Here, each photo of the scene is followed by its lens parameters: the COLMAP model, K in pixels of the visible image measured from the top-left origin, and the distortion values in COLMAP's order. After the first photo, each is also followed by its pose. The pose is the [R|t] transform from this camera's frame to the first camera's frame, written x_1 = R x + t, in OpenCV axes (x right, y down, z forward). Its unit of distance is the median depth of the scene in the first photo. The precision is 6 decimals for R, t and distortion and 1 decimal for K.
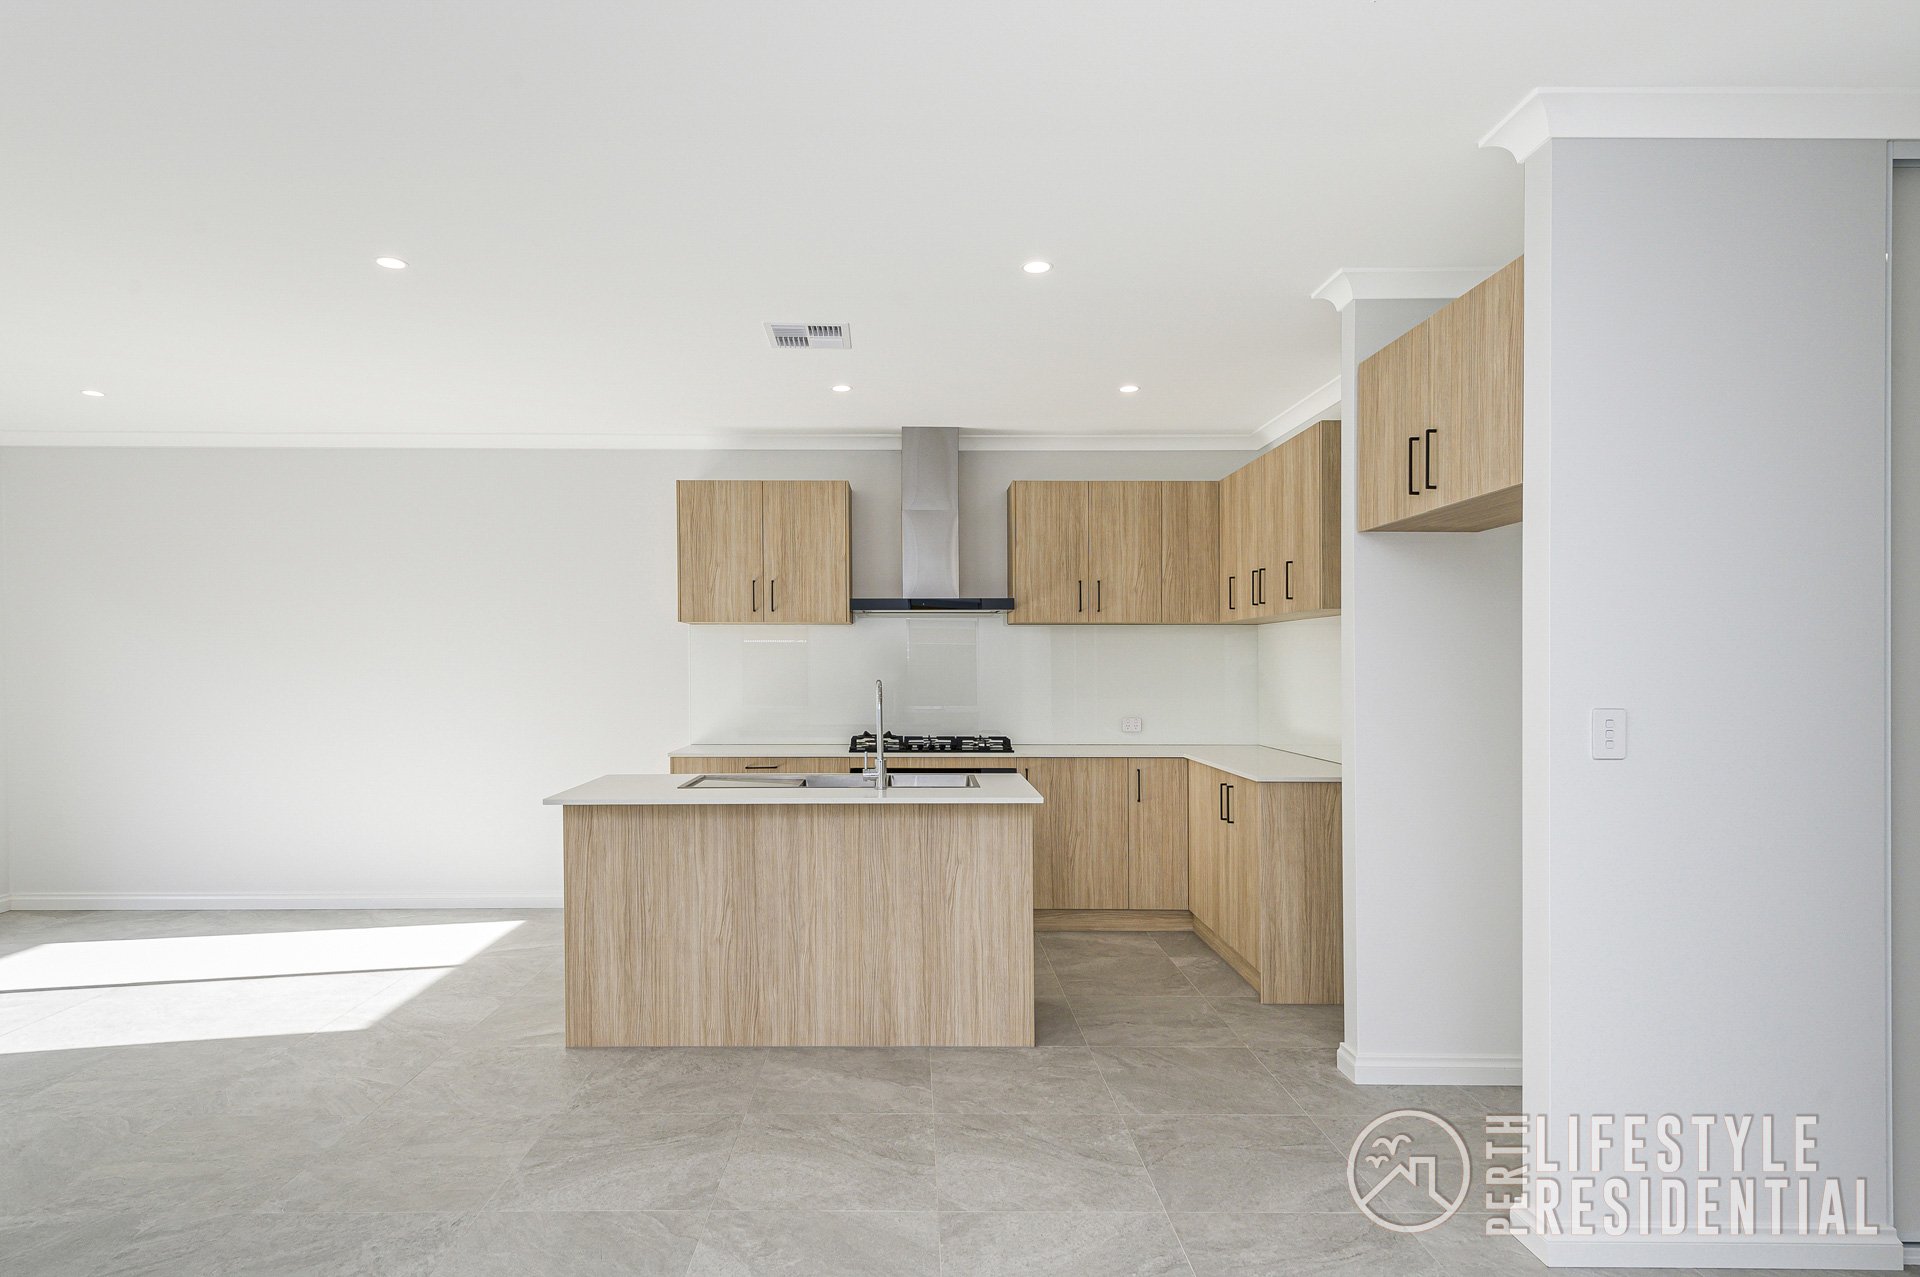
lens RADIAL K [[1139.3, 0, 903.5], [0, 1139.3, 660.8], [0, 0, 1]] dist [0.038119, -0.026341]
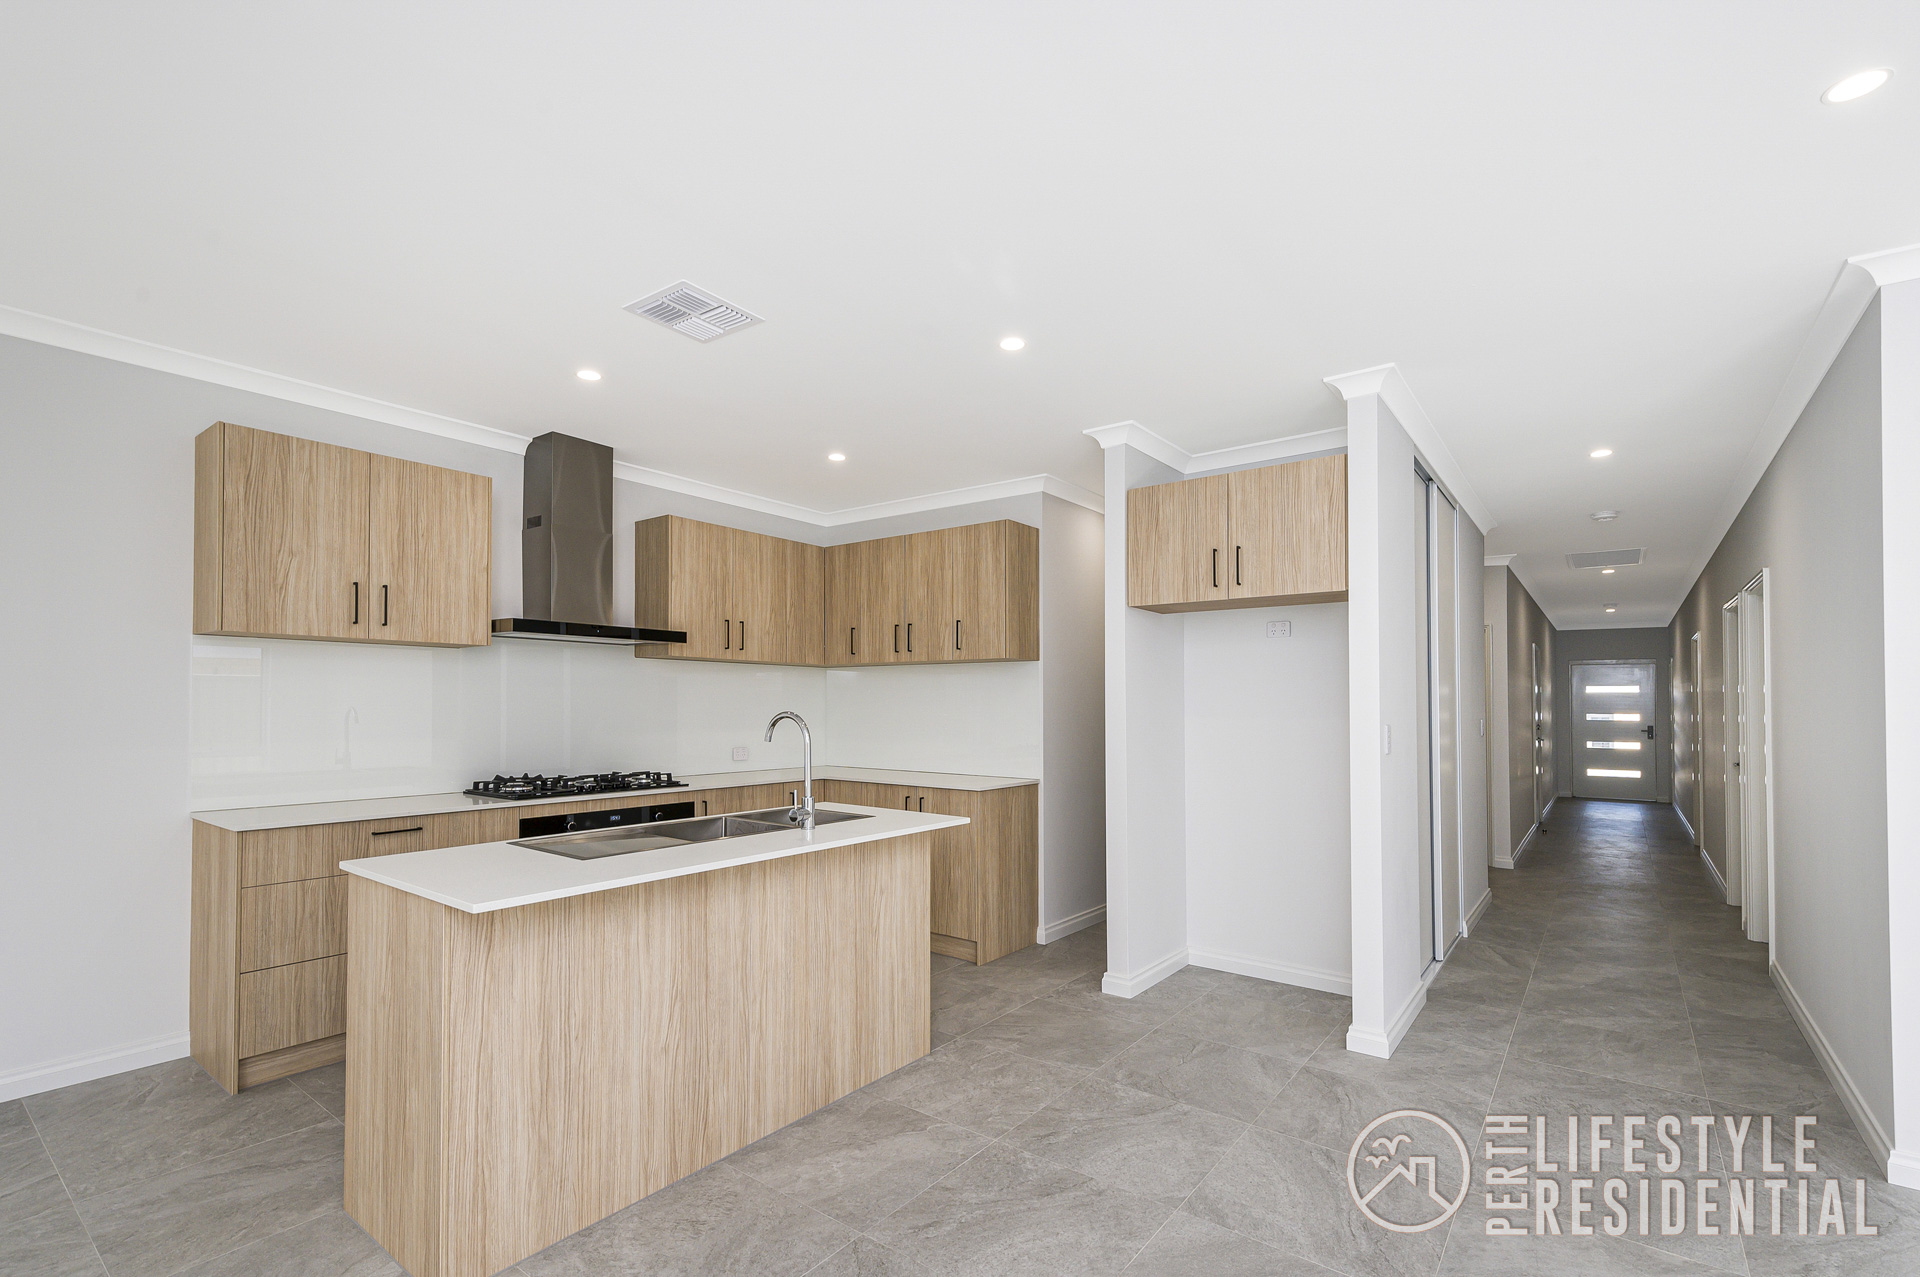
lens RADIAL K [[855.8, 0, 1033.9], [0, 855.8, 691.2], [0, 0, 1]] dist [0.010859, -0.000328]
pose [[0.573933, 0.016044, 0.818745, -0.491706], [-0.002180, 0.999834, -0.018065, 0.014099], [-0.818899, 0.008583, 0.573873, 0.460344]]
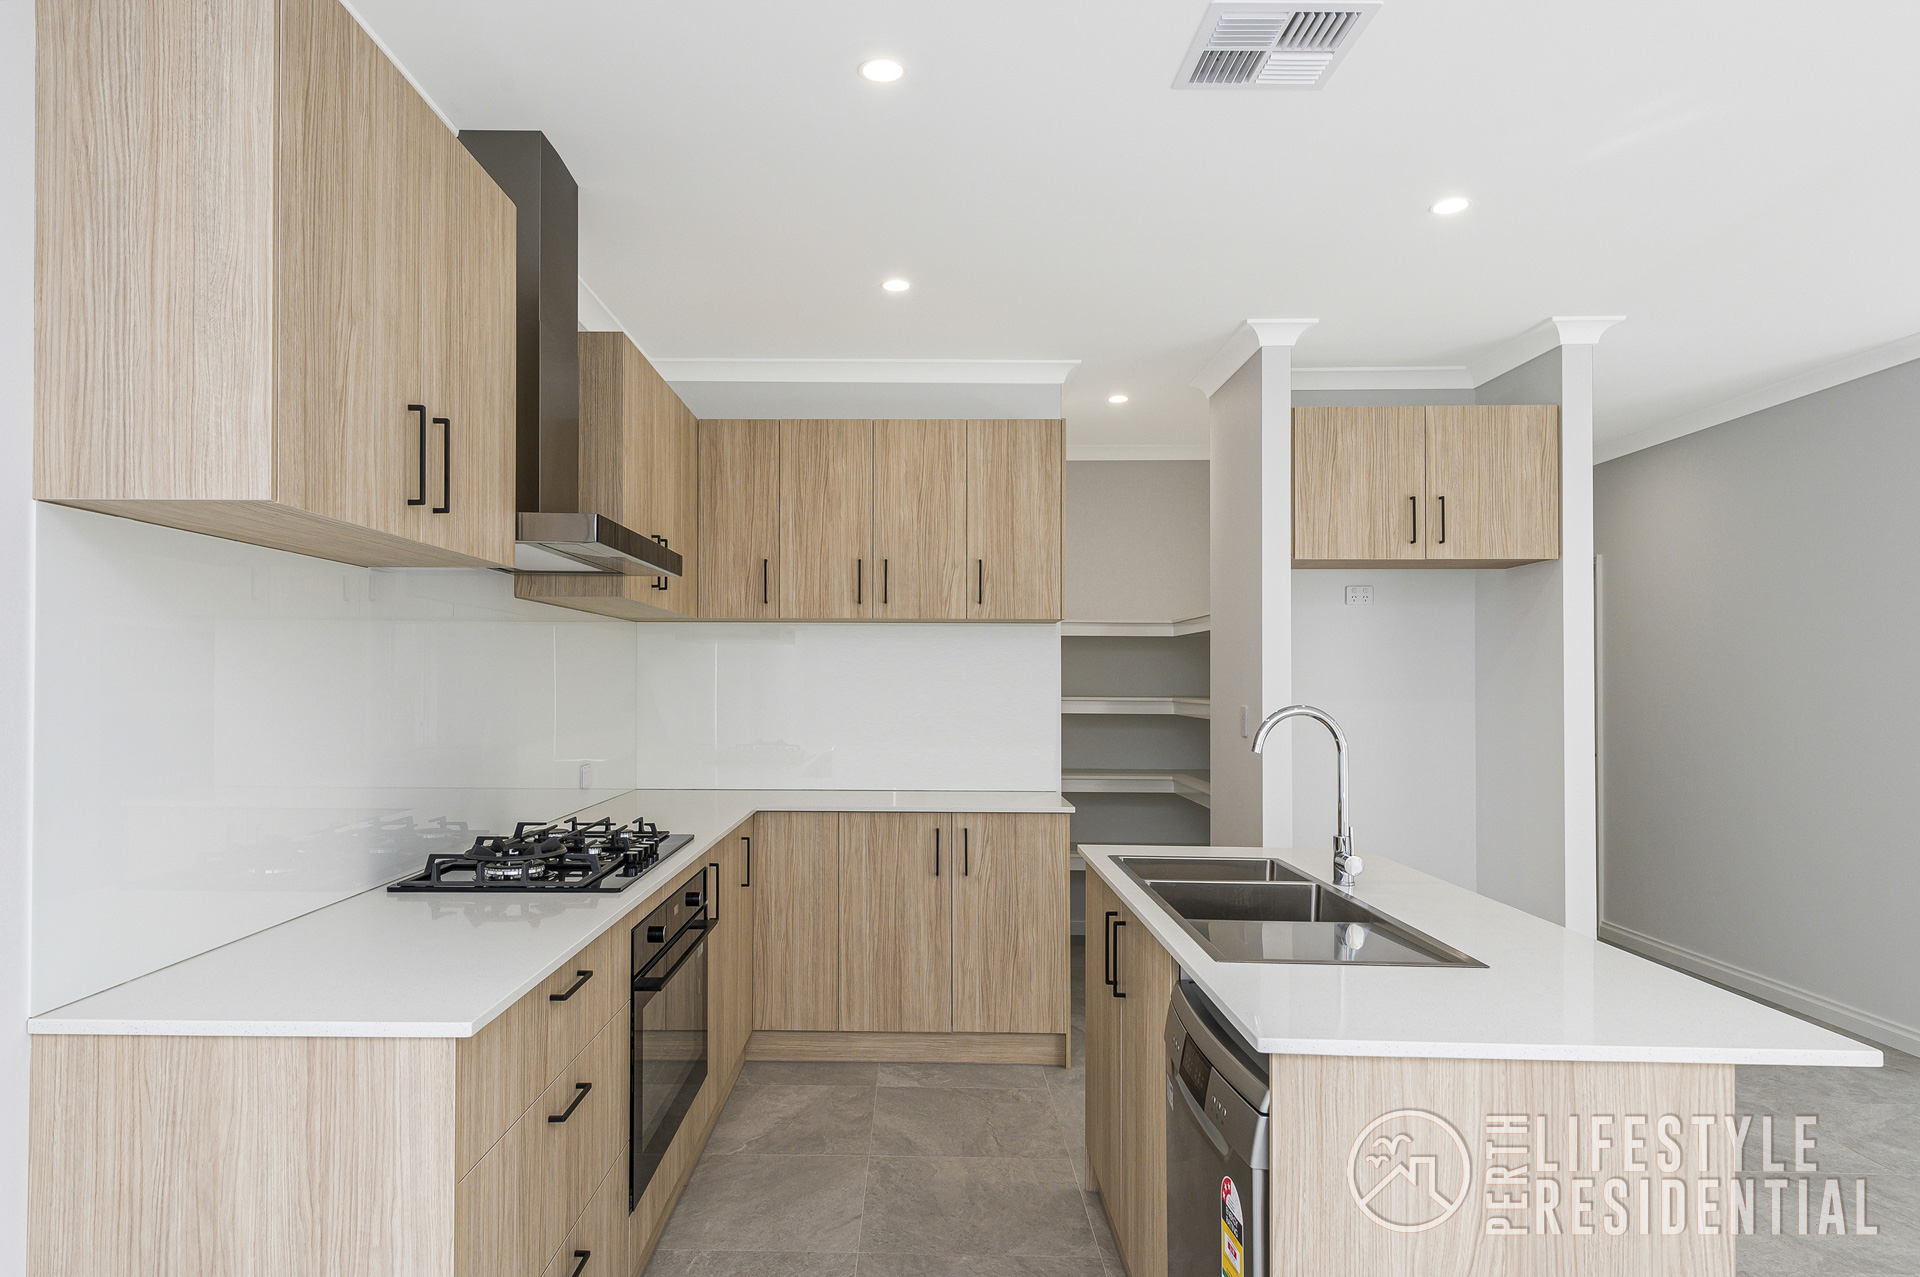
lens RADIAL K [[1154.2, 0, 950.6], [0, 1154.2, 673.4], [0, 0, 1]] dist [0.016306, -0.002193]
pose [[0.007857, 0.004729, 0.999958, -0.637161], [-0.002942, 0.999985, -0.004706, 0.003740], [-0.999965, -0.002905, 0.007870, 1.214849]]
